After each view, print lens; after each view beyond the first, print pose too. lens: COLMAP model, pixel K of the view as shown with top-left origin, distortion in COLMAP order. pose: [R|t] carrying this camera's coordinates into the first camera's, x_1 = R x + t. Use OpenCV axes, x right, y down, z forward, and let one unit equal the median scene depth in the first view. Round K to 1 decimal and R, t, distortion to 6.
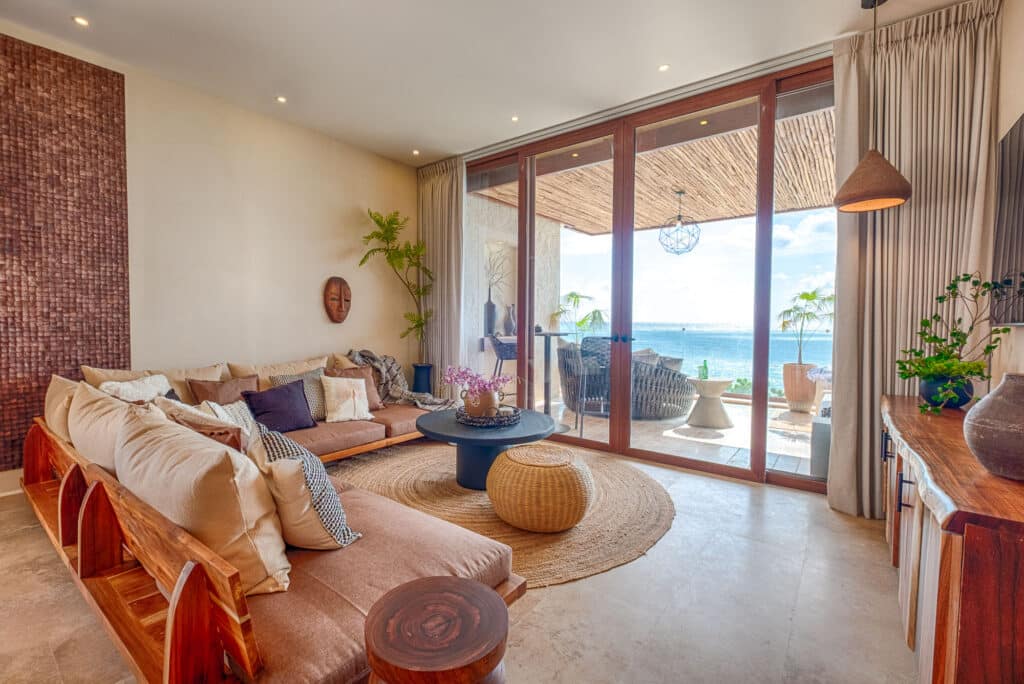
lens RADIAL K [[447.1, 0, 512.0], [0, 447.1, 342.0], [0, 0, 1]] dist [-0.000631, -0.000152]
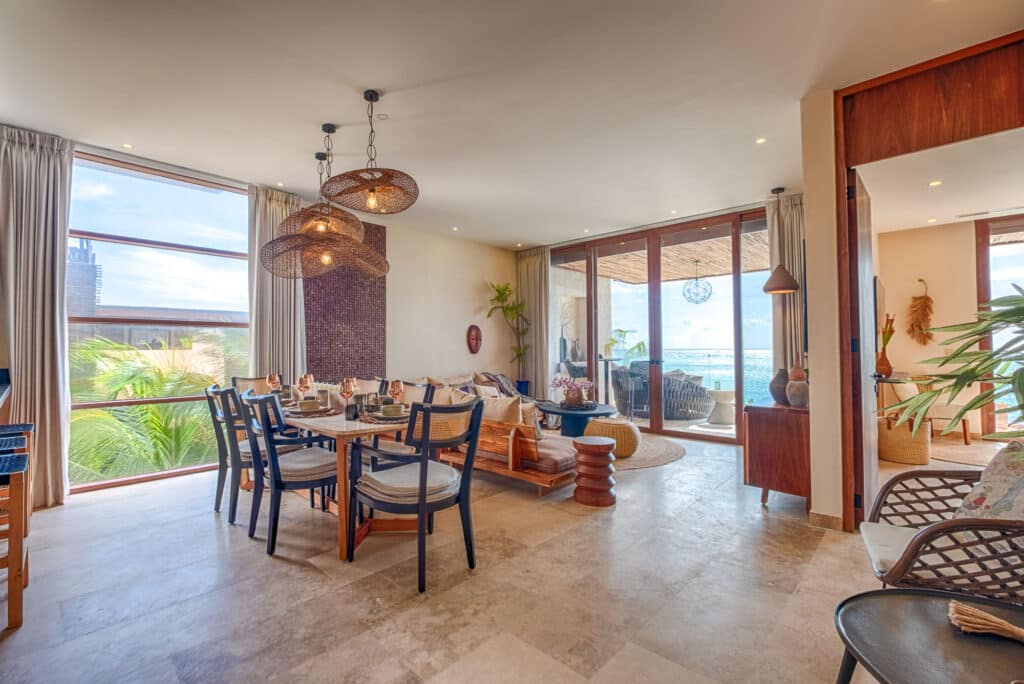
lens RADIAL K [[429.0, 0, 510.0], [0, 429.0, 335.7], [0, 0, 1]] dist [0.000040, 0.000142]
pose [[0.993953, -0.013079, -0.109026, -0.085509], [0.004494, 0.996894, -0.078621, 0.013554], [0.109716, 0.077655, 0.990925, -0.471006]]
